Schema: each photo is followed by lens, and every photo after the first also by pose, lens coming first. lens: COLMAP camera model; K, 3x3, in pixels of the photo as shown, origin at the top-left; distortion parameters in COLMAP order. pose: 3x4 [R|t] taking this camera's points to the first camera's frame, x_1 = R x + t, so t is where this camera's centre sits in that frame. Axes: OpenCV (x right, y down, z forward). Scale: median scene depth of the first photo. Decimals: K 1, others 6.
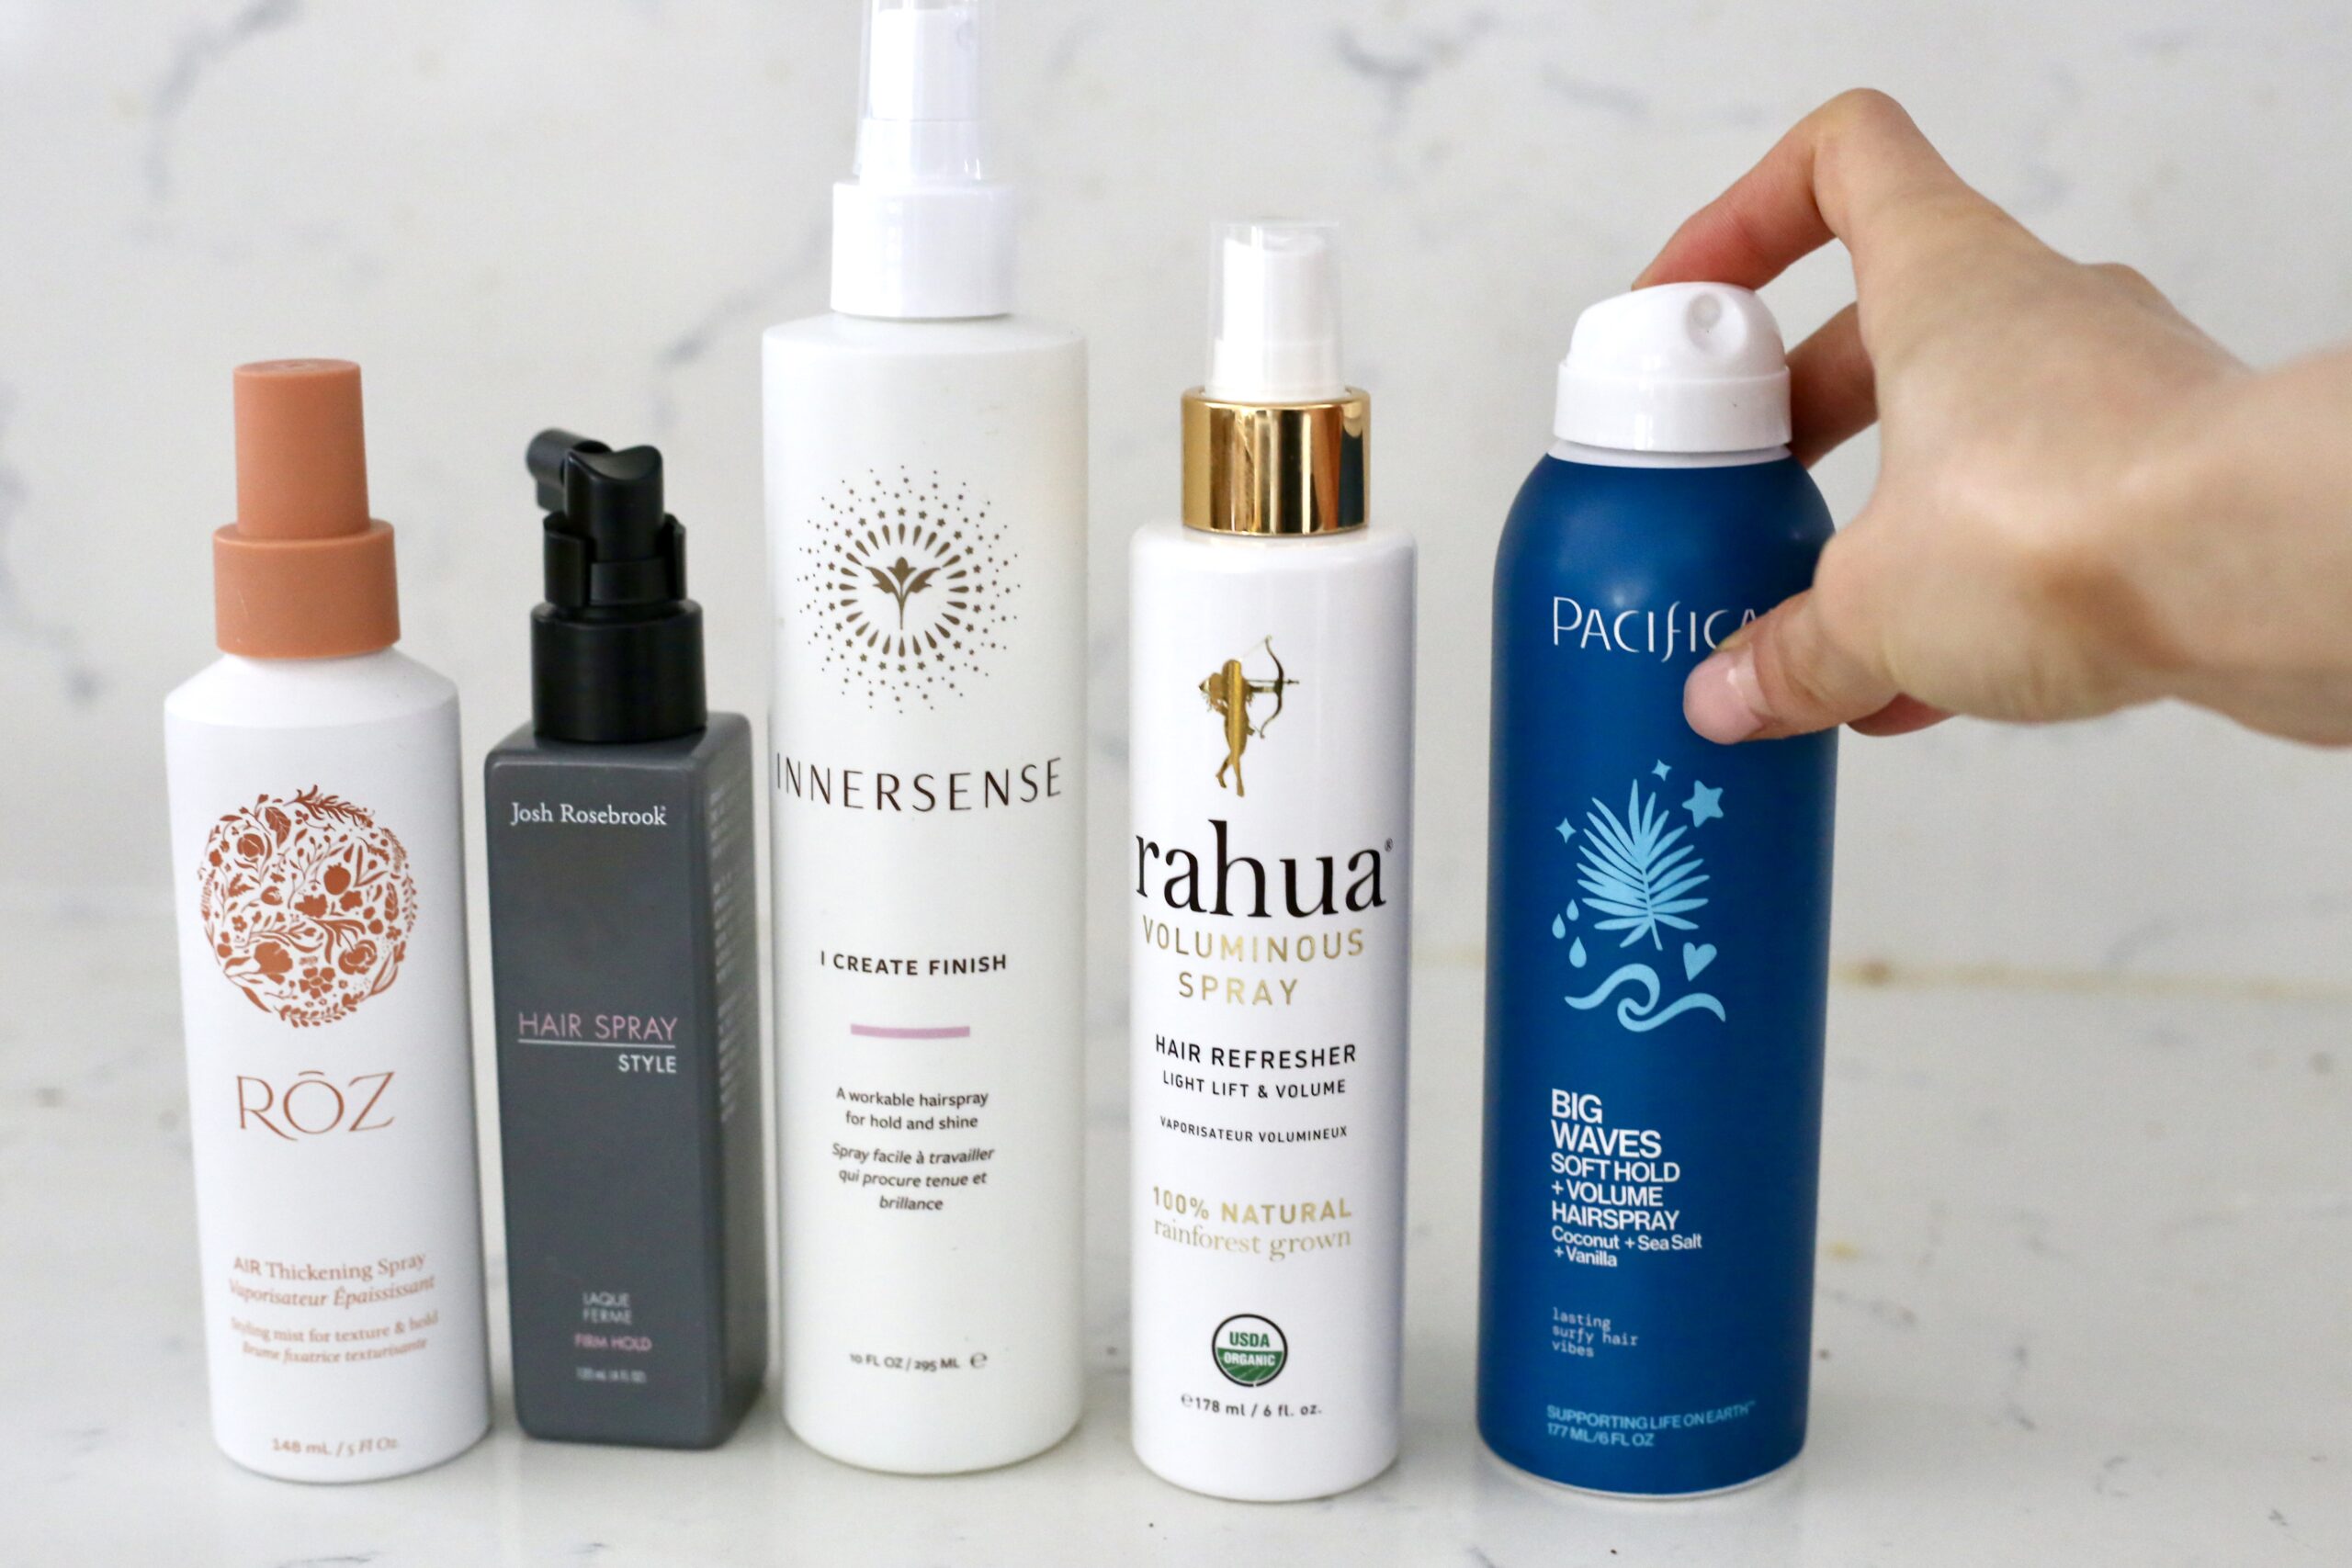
lens RADIAL K [[3375.3, 0, 1174.5], [0, 3375.3, 784.1], [0, 0, 1]] dist [-0.108569, 0.000000]
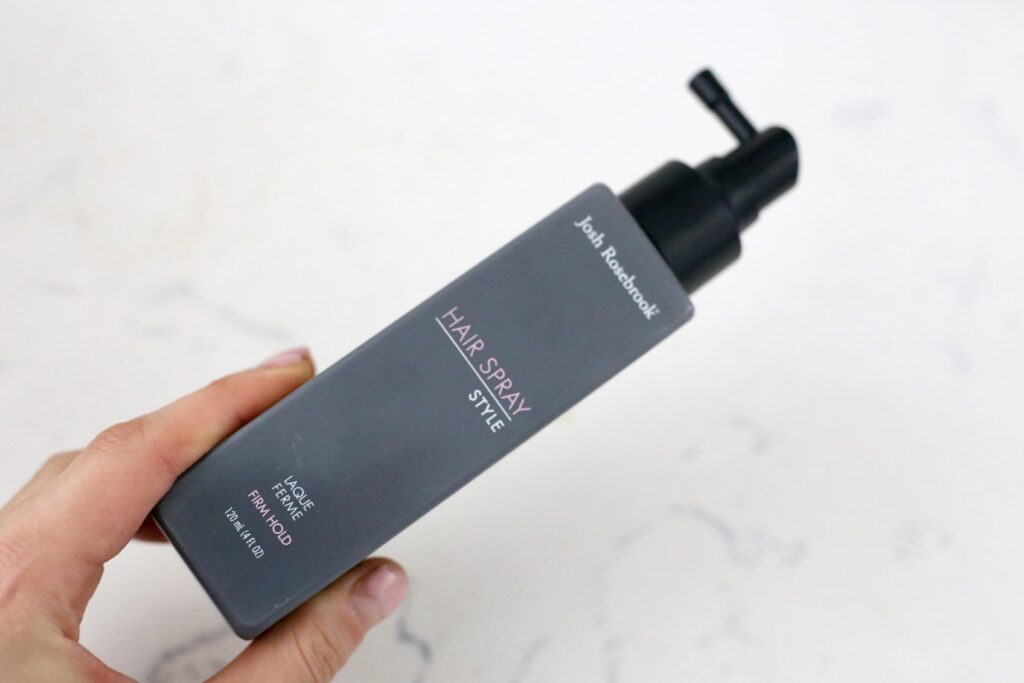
lens RADIAL K [[1469.7, 0, 512.1], [0, 1469.7, 341.1], [0, 0, 1]] dist [-0.108569, 0.000000]
pose [[0.581372, 0.769666, -0.263857, -0.023601], [-0.782217, 0.617966, 0.079090, 0.014776], [0.223927, 0.160413, 0.961314, 0.460339]]
